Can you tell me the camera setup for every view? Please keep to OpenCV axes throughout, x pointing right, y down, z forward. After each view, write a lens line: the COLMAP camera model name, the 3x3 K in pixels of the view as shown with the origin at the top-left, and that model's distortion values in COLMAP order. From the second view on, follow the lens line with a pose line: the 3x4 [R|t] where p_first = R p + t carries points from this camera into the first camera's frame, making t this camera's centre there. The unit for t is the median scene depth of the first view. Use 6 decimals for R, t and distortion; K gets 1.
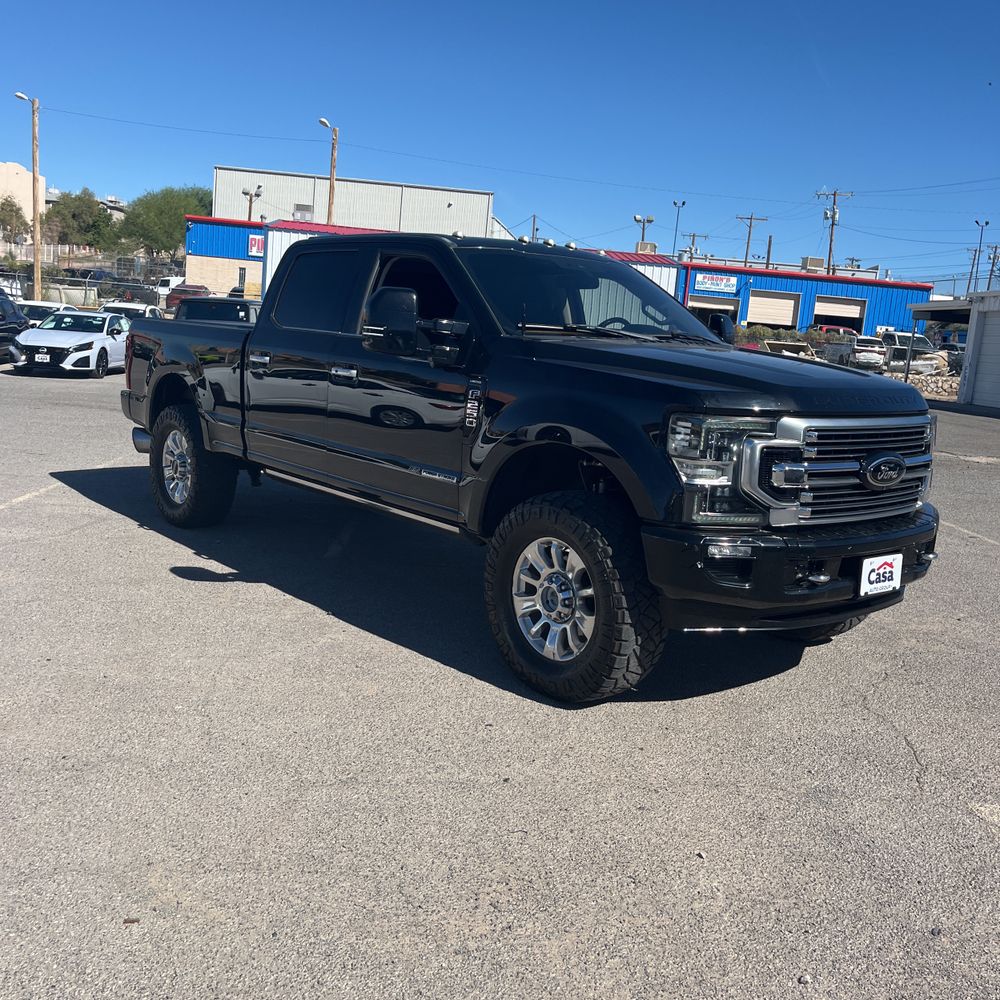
lens RADIAL K [[1026.5, 0, 490.5], [0, 1026.5, 498.9], [0, 0, 1]] dist [0.029279, 0.000000]
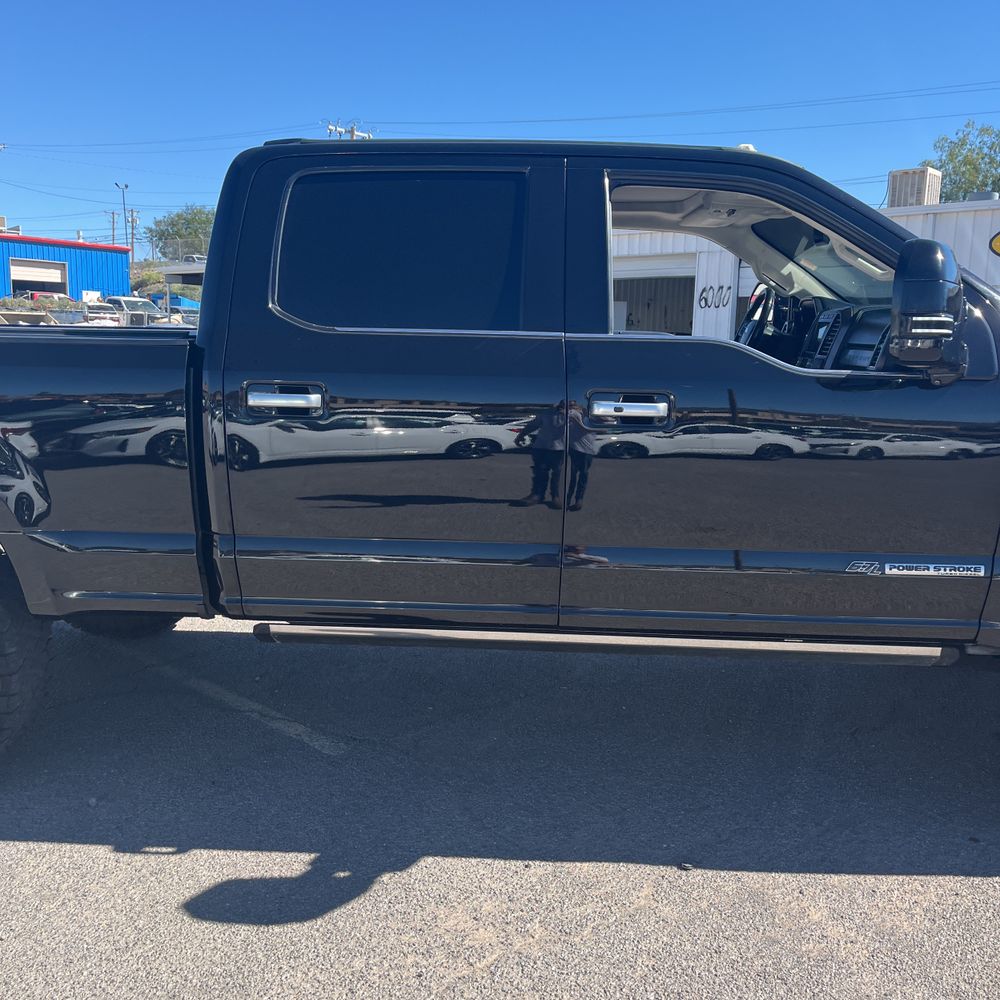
lens RADIAL K [[1026.5, 0, 502.6], [0, 1026.5, 506.4], [0, 0, 1]] dist [0.029279, 0.000000]
pose [[0.692201, -0.178123, 0.699378, -0.536953], [0.149340, 0.983442, 0.102663, -0.133148], [-0.706084, 0.033381, 0.707340, 0.663479]]
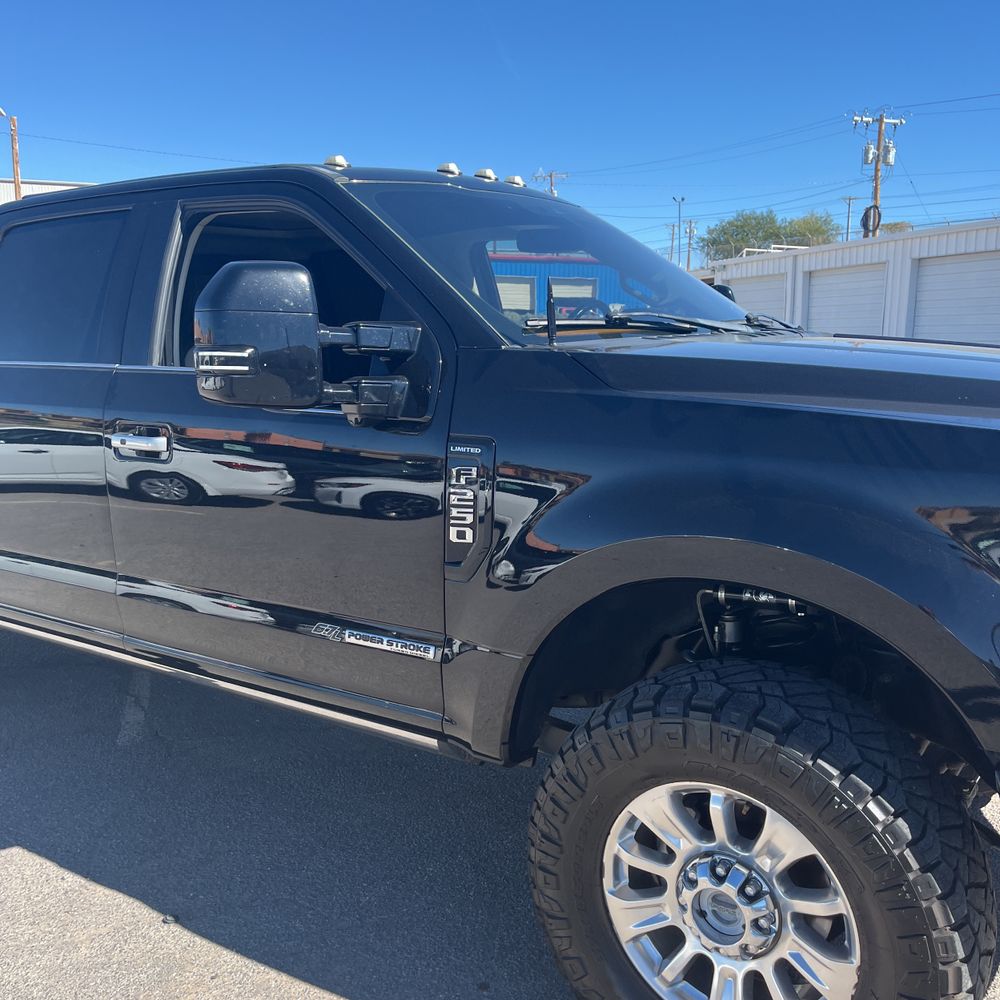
lens RADIAL K [[1026.5, 0, 487.9], [0, 1026.5, 499.6], [0, 0, 1]] dist [0.029279, 0.000000]
pose [[0.963204, -0.119156, 0.240915, -0.099416], [0.117863, 0.992832, 0.019824, -0.082300], [-0.241550, 0.009300, 0.970344, 0.448711]]
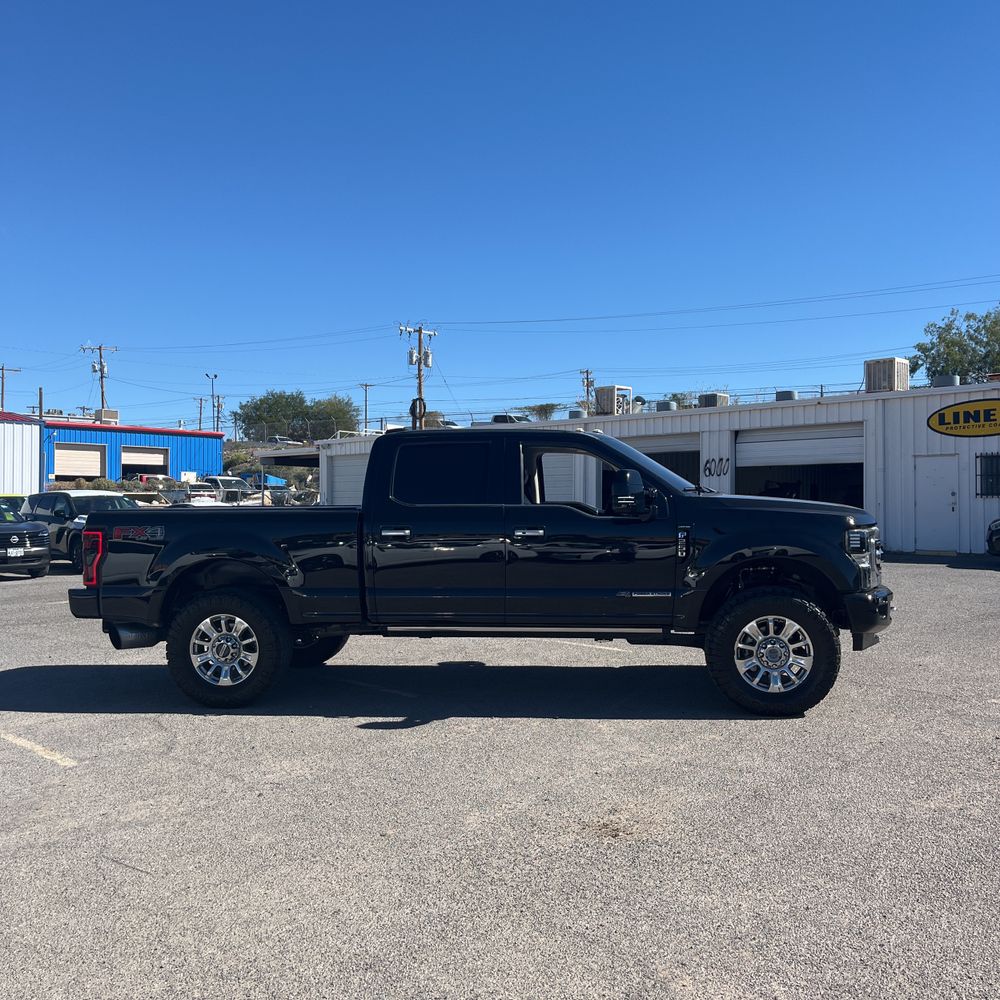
lens RADIAL K [[1026.5, 0, 520.0], [0, 1026.5, 482.8], [0, 0, 1]] dist [0.029279, 0.000000]
pose [[0.722251, -0.065220, 0.688549, -1.023276], [0.169506, 0.981874, -0.084799, -0.075078], [-0.670537, 0.177959, 0.720215, 0.045055]]
